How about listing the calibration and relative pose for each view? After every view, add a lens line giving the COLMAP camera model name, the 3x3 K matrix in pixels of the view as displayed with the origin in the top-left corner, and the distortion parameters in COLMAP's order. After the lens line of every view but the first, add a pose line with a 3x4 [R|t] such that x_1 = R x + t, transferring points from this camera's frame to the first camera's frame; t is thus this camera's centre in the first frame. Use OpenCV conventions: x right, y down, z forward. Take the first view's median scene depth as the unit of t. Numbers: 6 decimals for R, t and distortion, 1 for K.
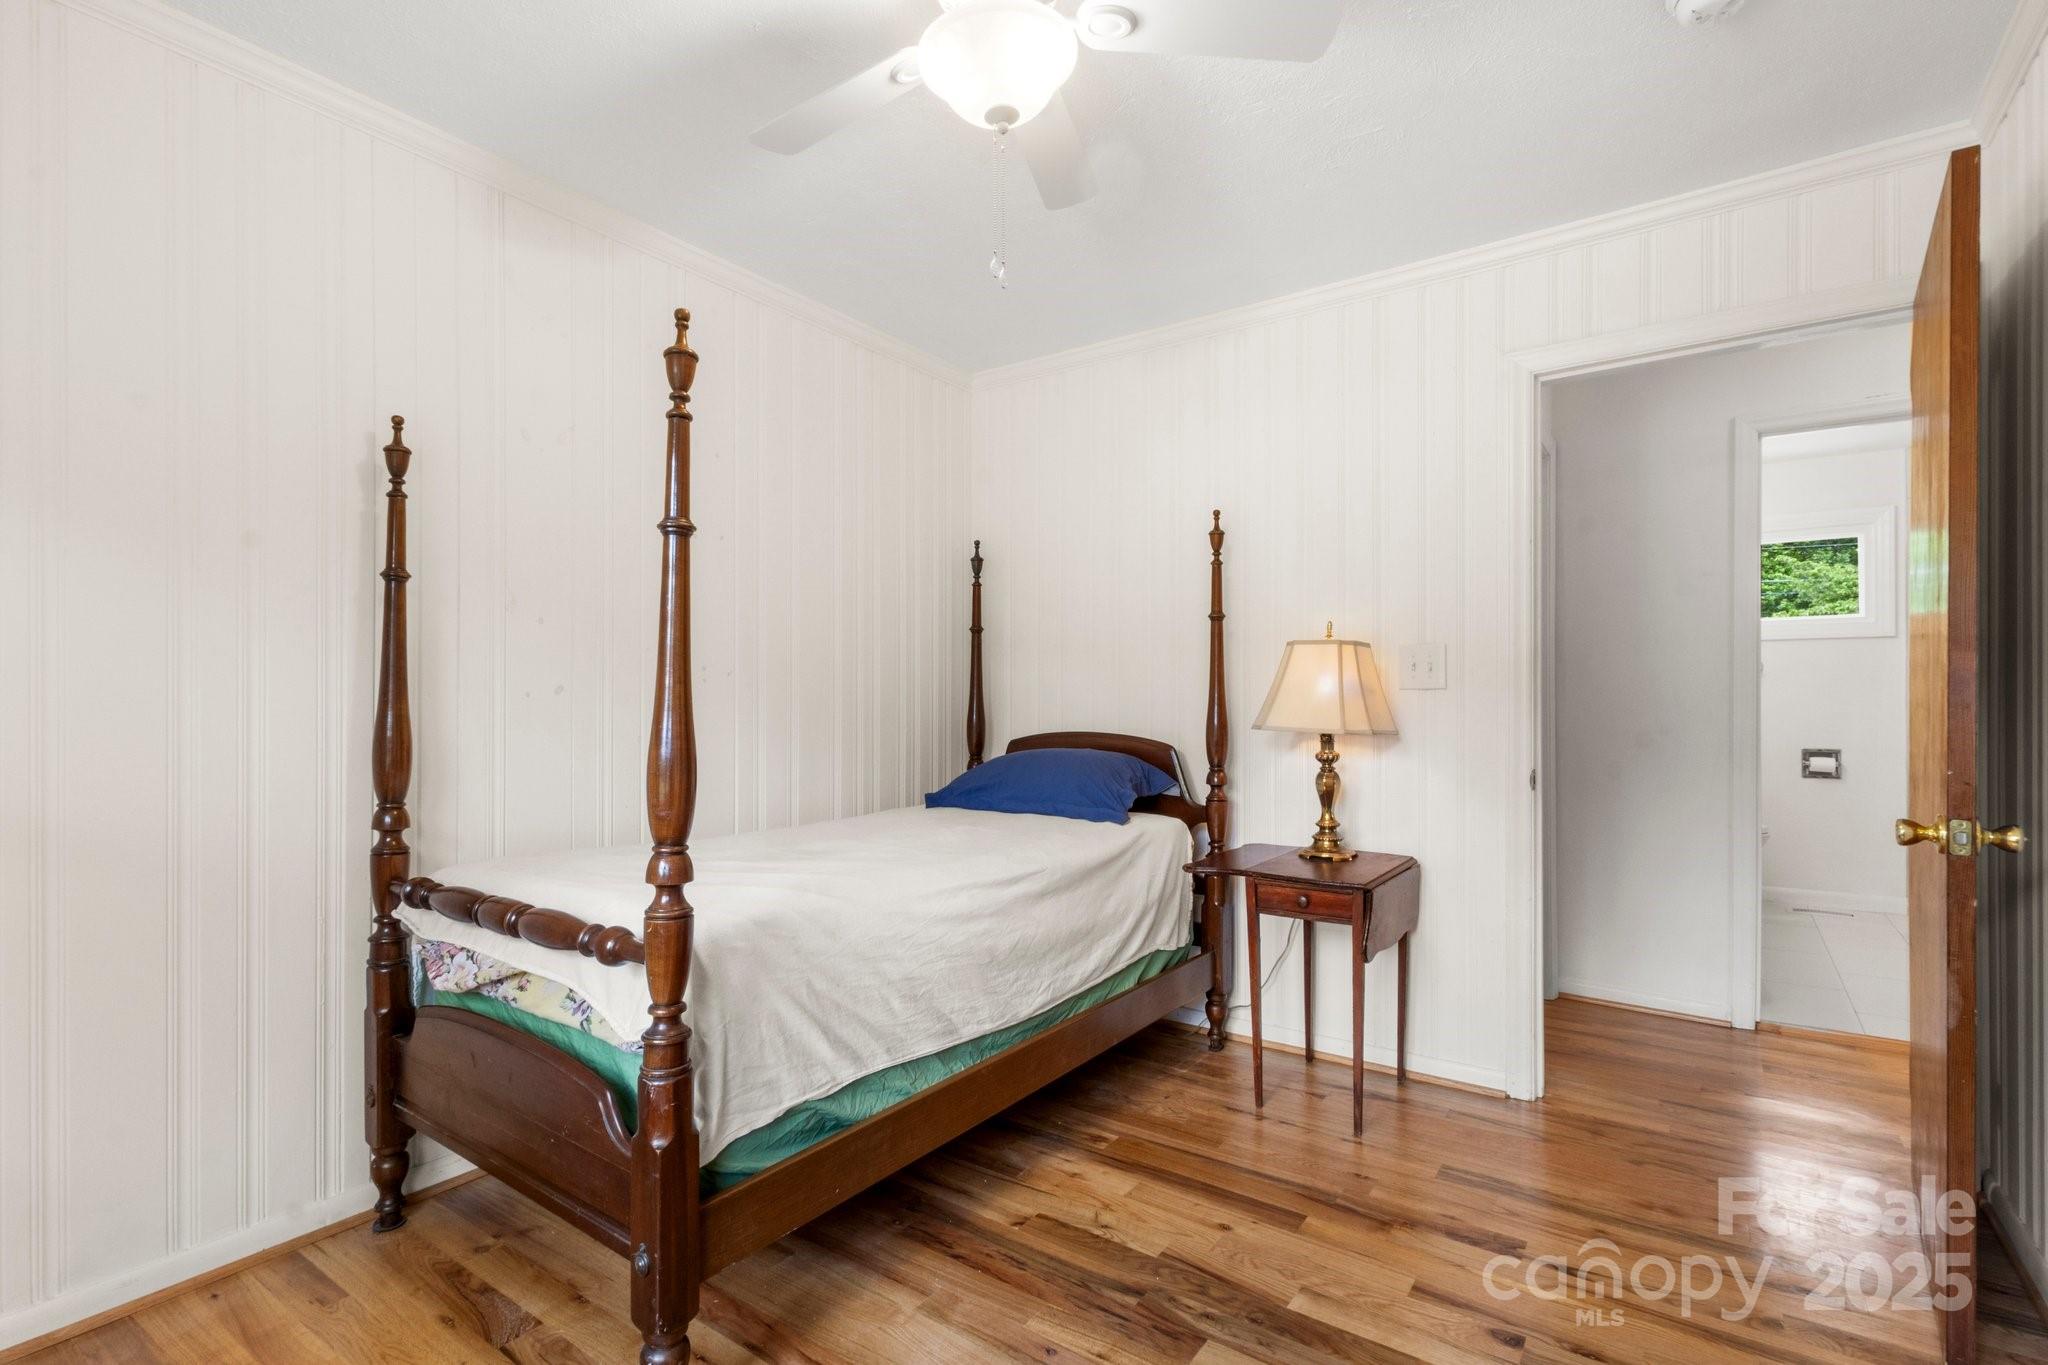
lens RADIAL K [[966.5, 0, 1018.2], [0, 966.5, 703.6], [0, 0, 1]] dist [0.004803, 0.001175]
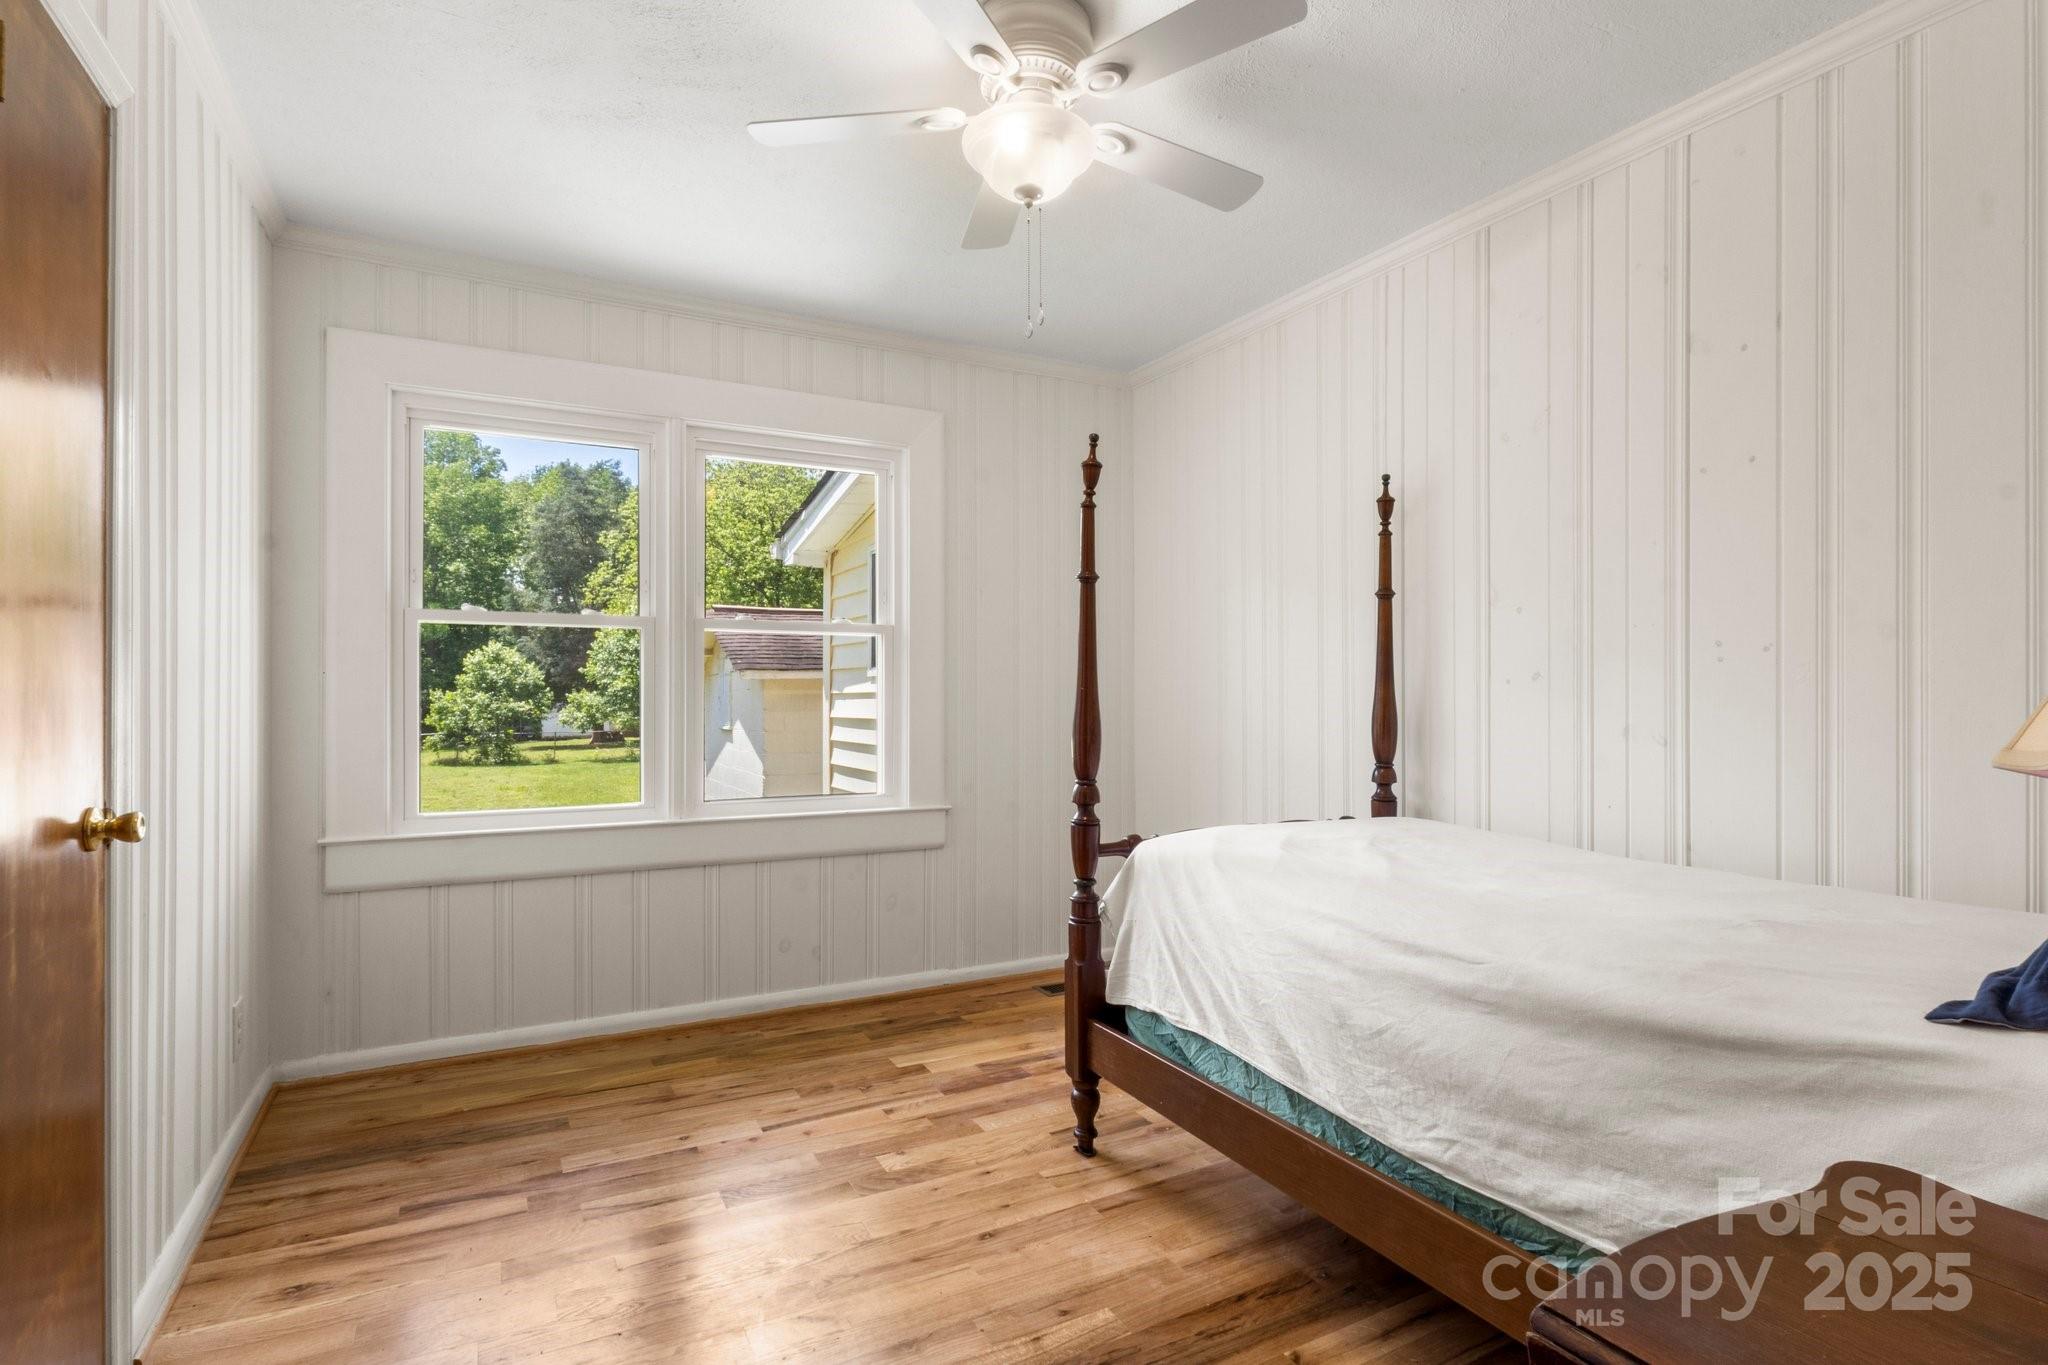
lens RADIAL K [[1012.6, 0, 1021.0], [0, 1012.6, 690.2], [0, 0, 1]] dist [-0.003008, -0.000053]
pose [[-0.445472, 0.001569, -0.895295, 0.827941], [-0.002383, 0.999993, 0.002938, -0.001759], [0.895293, 0.003442, -0.445465, 1.164202]]
